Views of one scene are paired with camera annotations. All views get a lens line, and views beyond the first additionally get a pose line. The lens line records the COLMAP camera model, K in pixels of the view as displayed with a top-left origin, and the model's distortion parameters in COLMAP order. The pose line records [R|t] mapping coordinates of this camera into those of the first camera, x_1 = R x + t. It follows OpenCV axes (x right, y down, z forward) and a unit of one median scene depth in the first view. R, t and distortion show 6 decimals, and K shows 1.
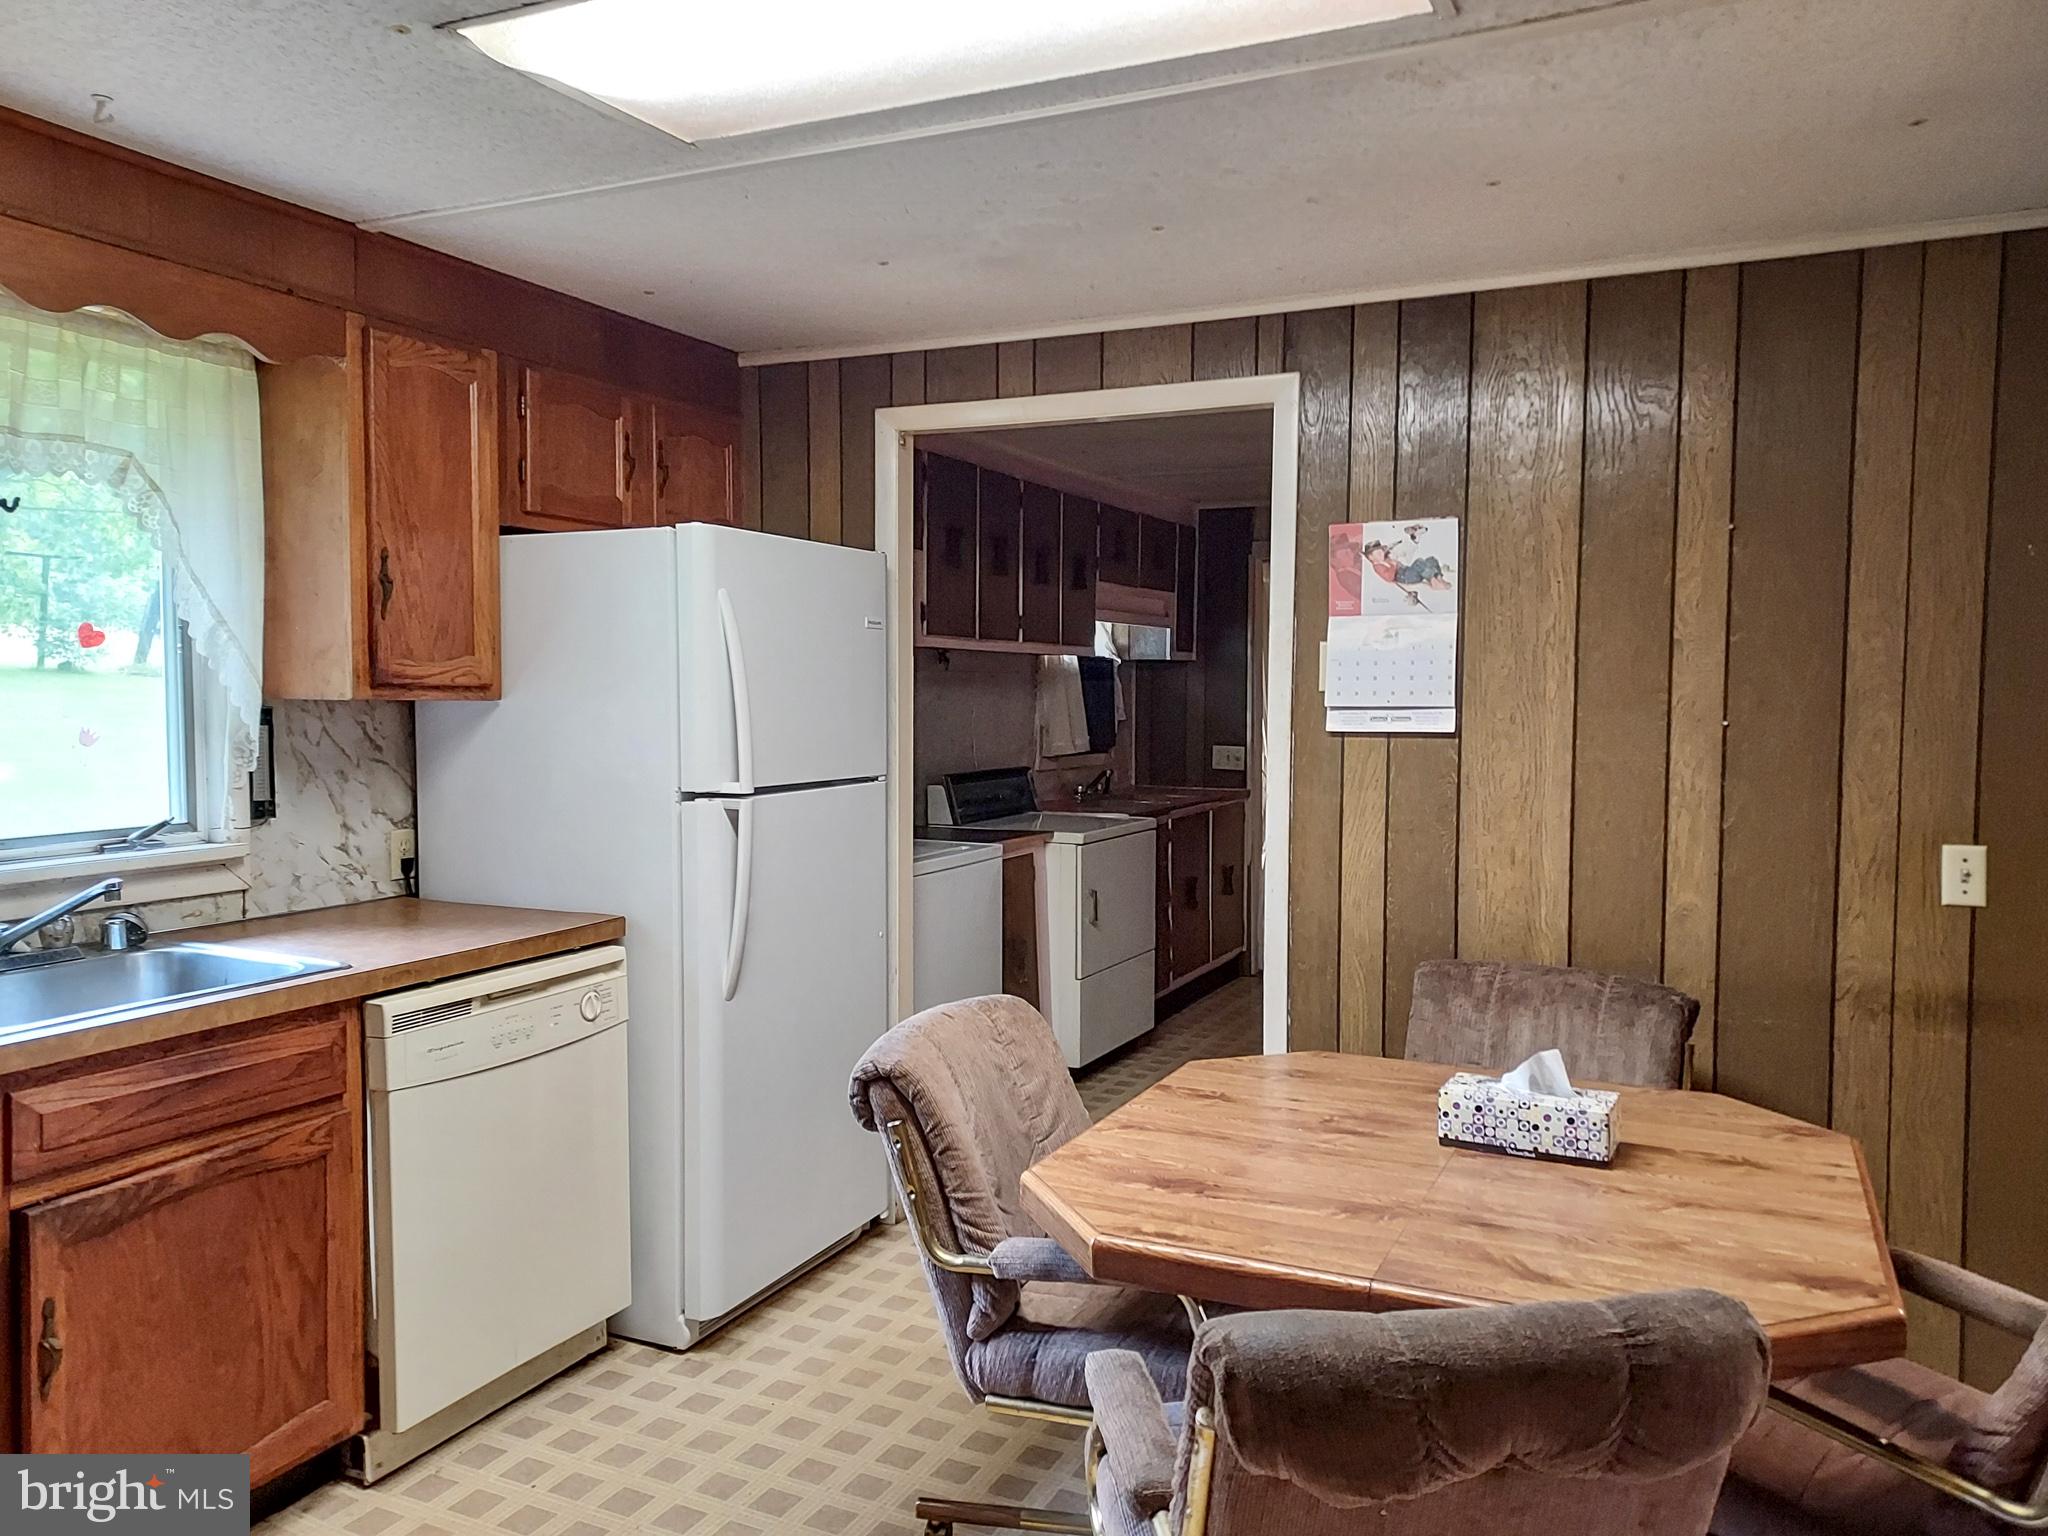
lens RADIAL K [[1493.4, 0, 1020.4], [0, 1493.4, 763.6], [0, 0, 1]] dist [0.026289, -0.006660]
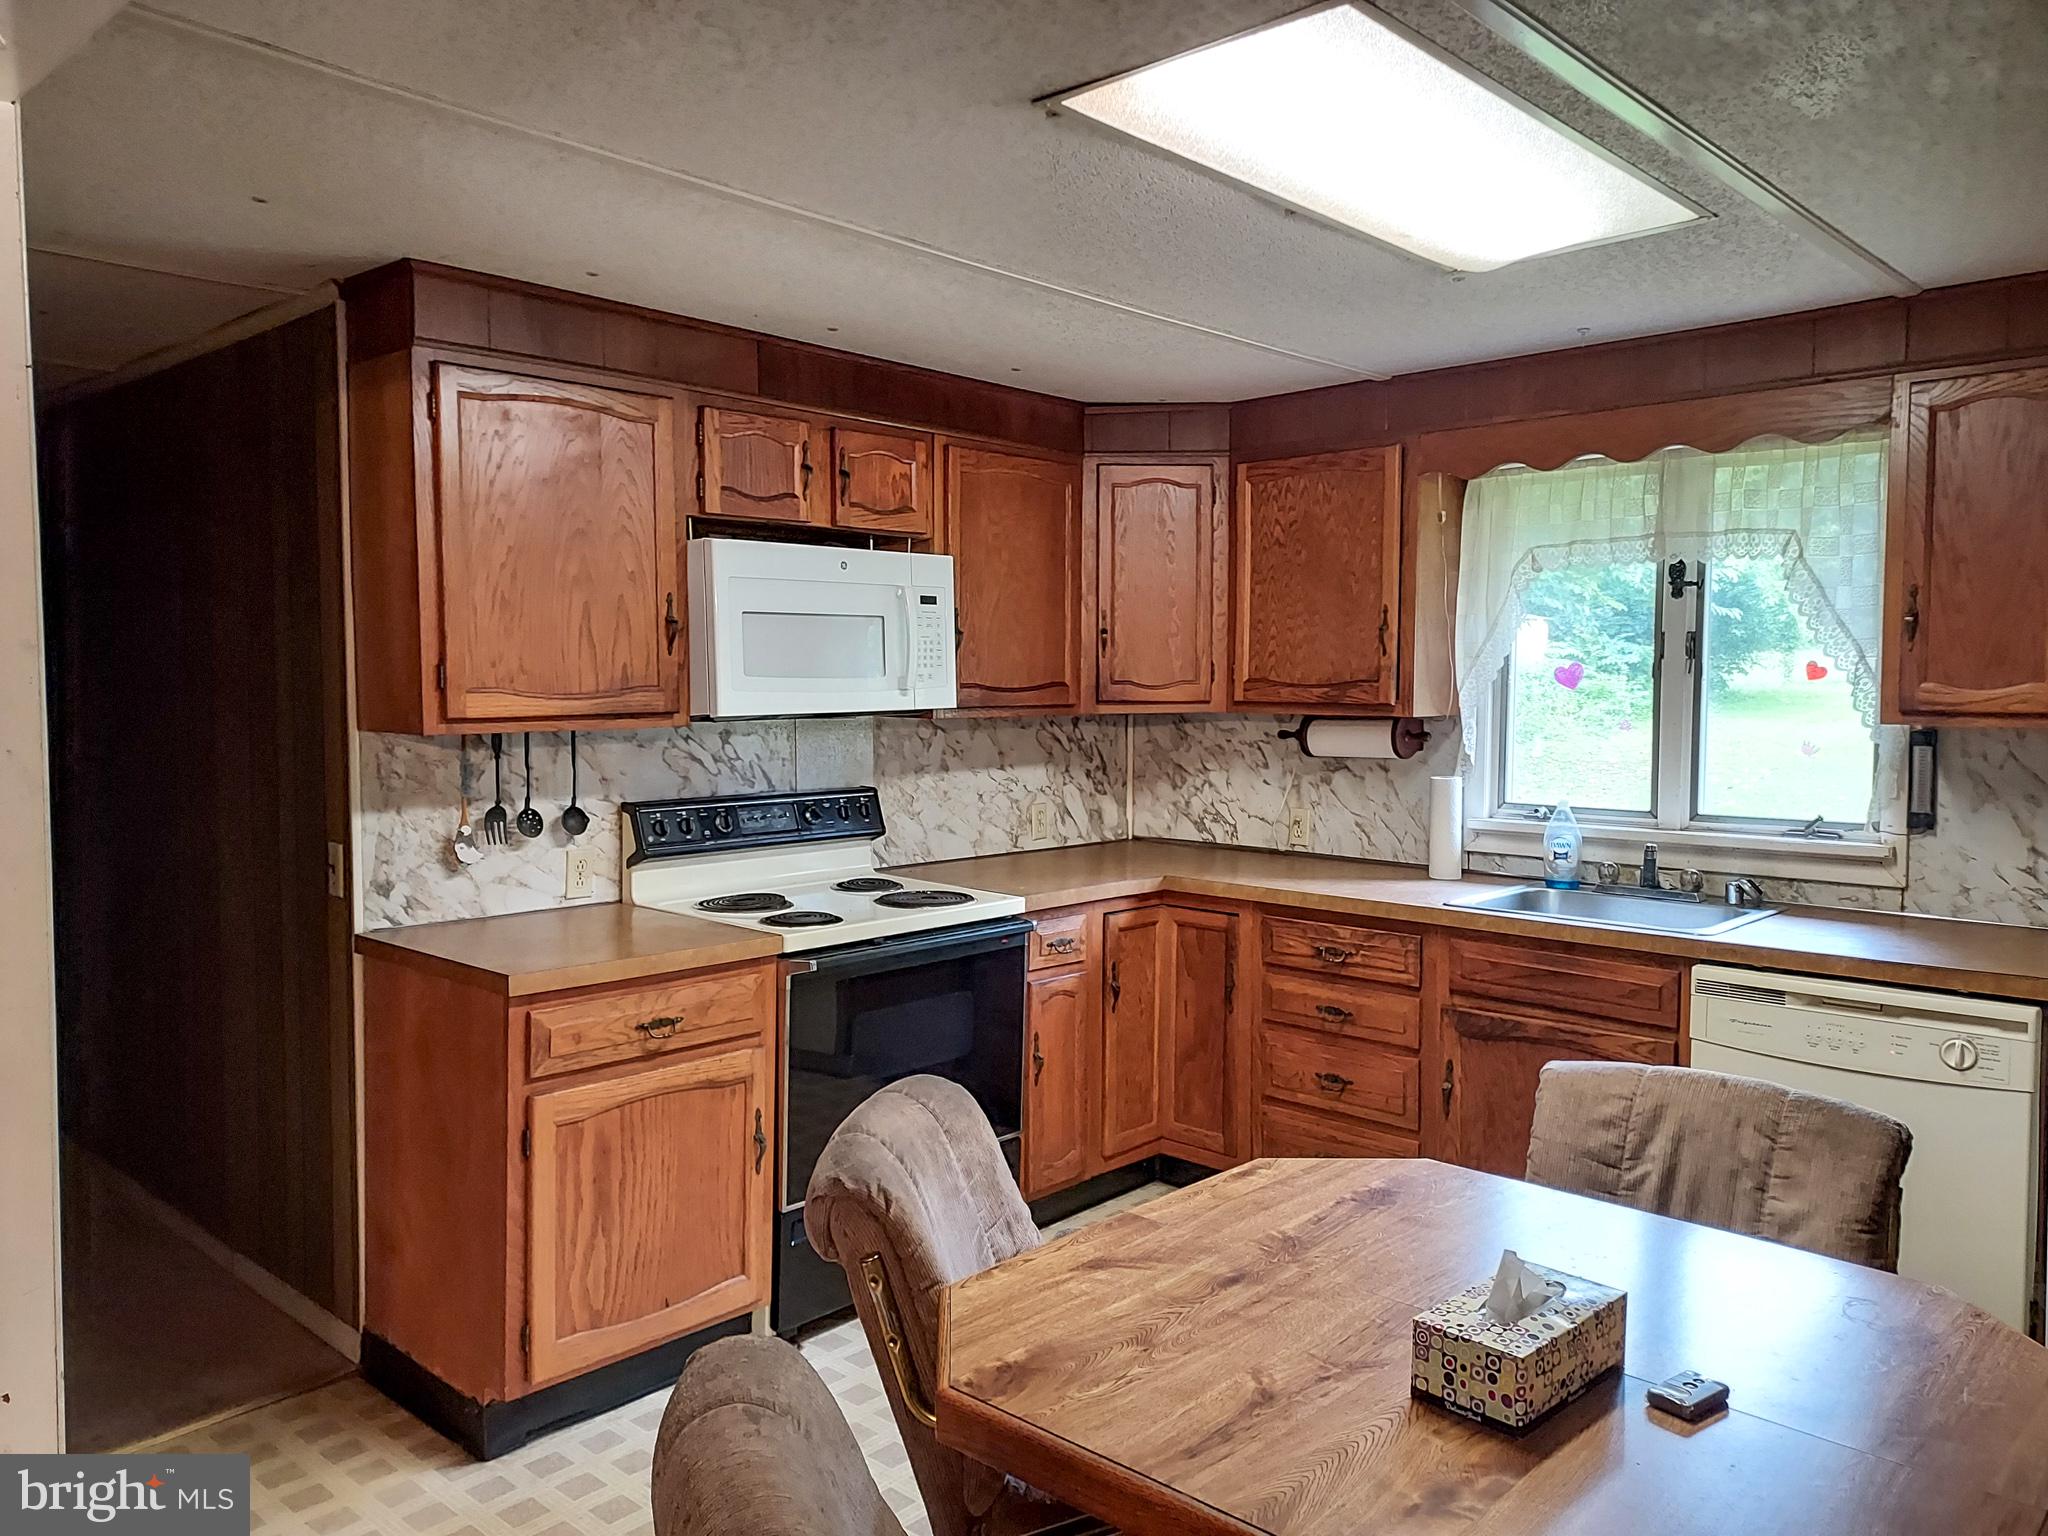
lens RADIAL K [[1493.4, 0, 1022.8], [0, 1493.4, 764.4], [0, 0, 1]] dist [0.026289, -0.006660]
pose [[-0.292095, 0.051073, -0.955025, 0.910999], [-0.053602, 0.996129, 0.069665, -0.063932], [0.954886, 0.071540, -0.288227, 0.810170]]
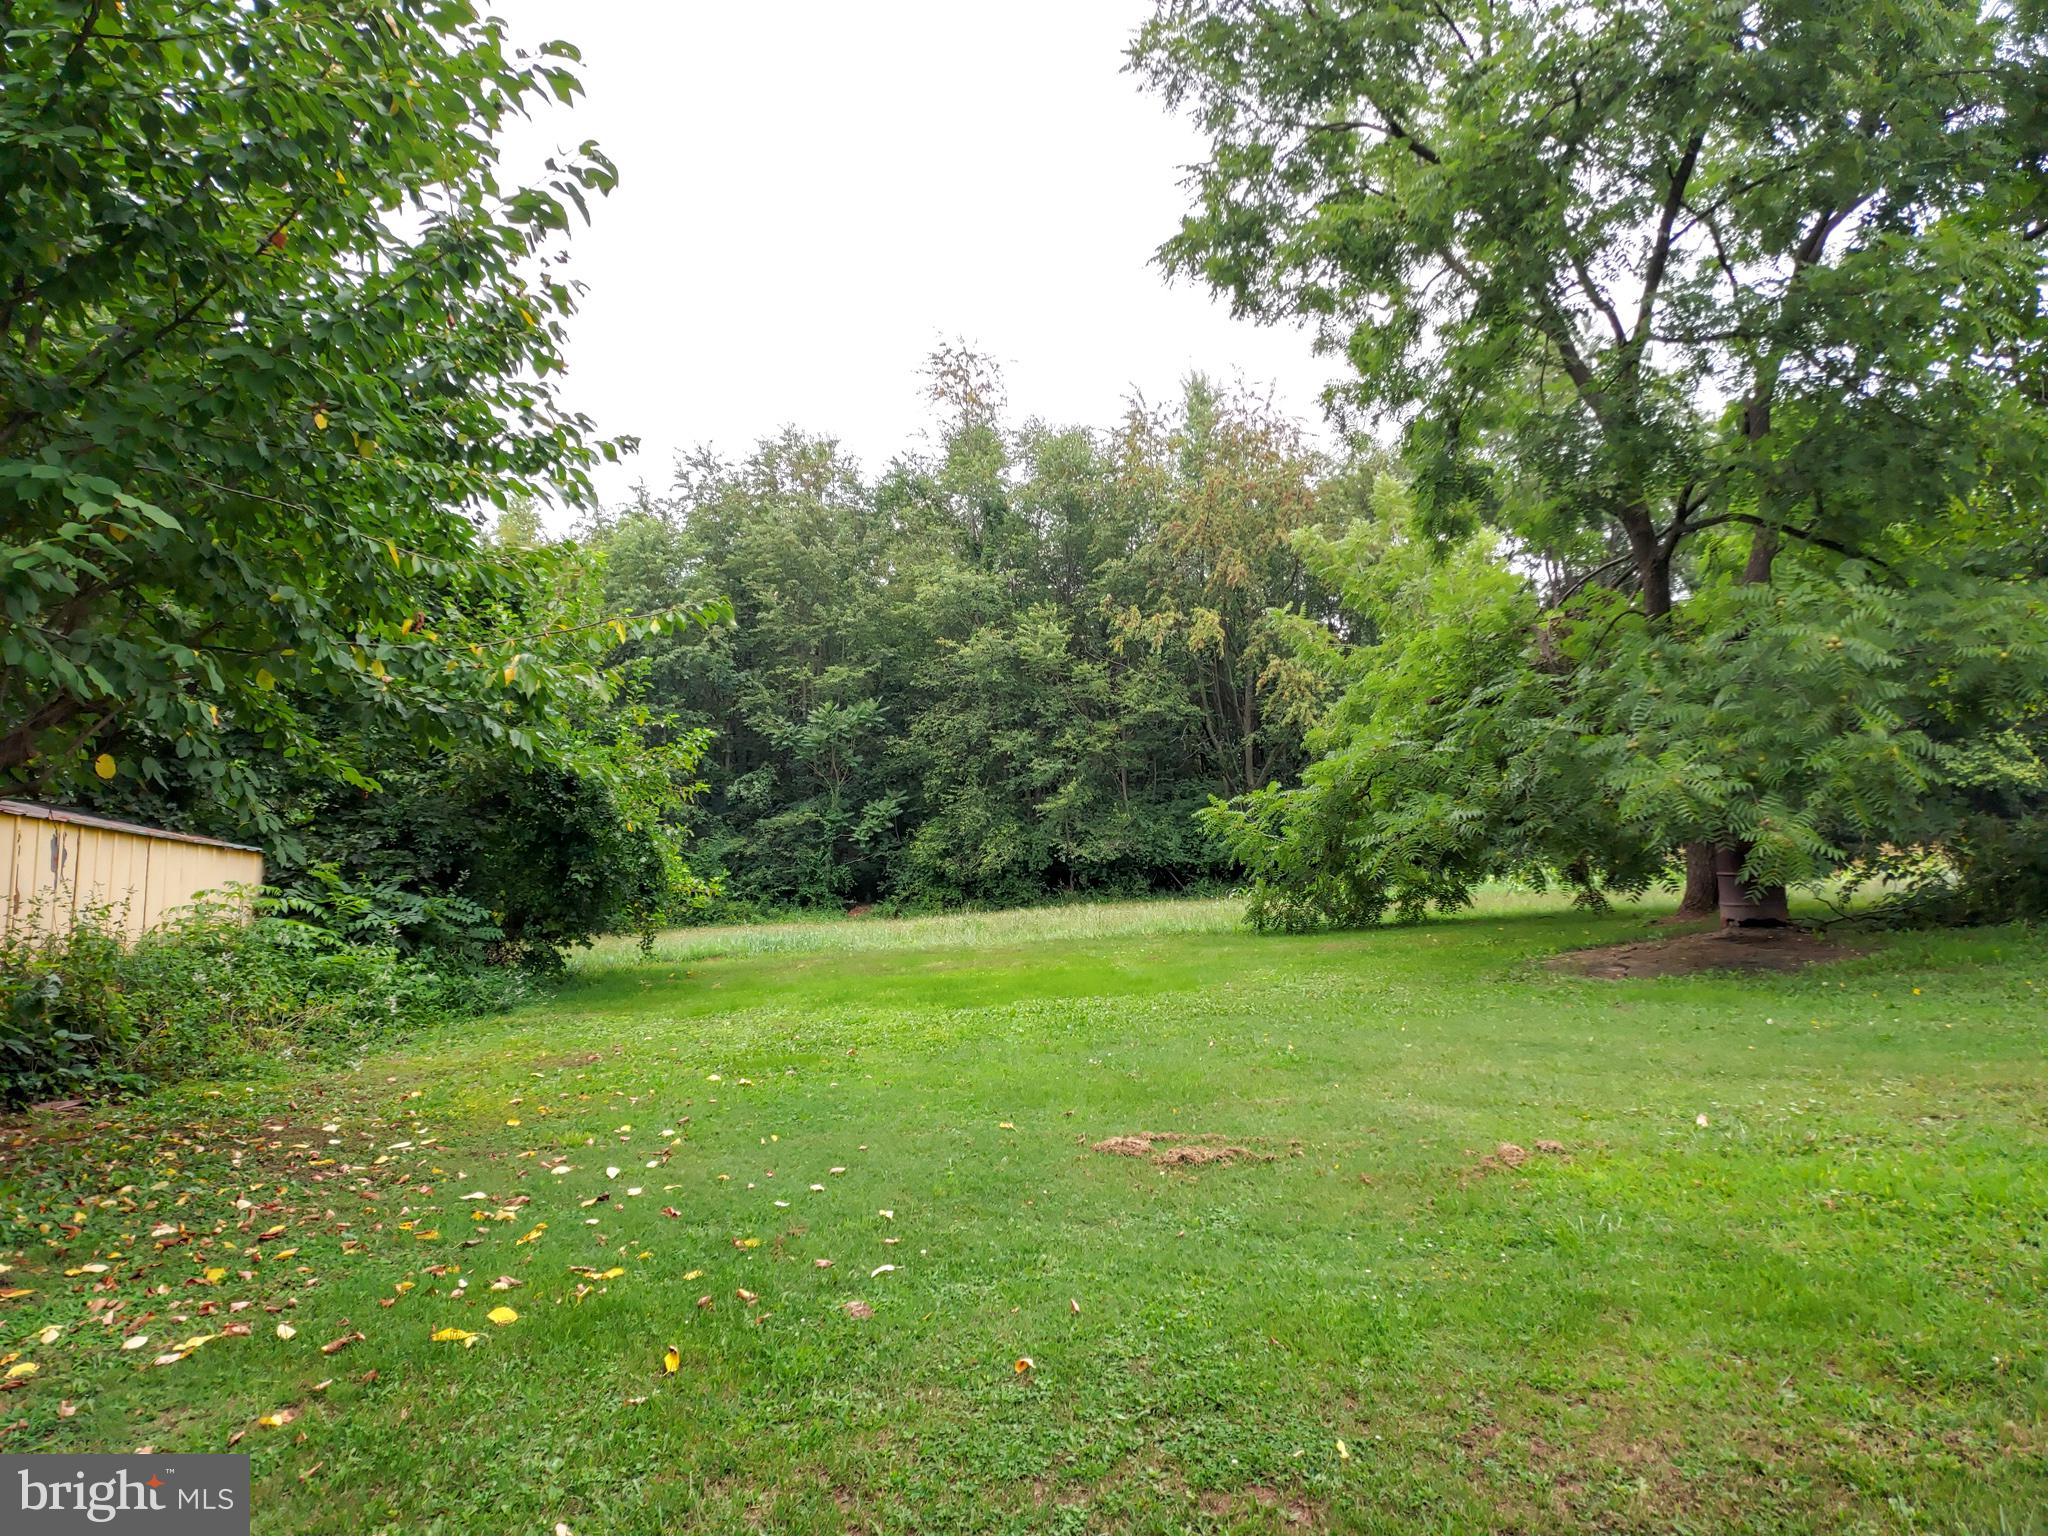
lens RADIAL K [[1493.4, 0, 1026.5], [0, 1493.4, 766.2], [0, 0, 1]] dist [0.026289, -0.006660]
pose [[0.417521, -0.116578, -0.901158, 0.239825], [-0.050834, 0.987186, -0.151259, -0.071097], [0.907244, 0.108963, 0.406245, 0.915566]]
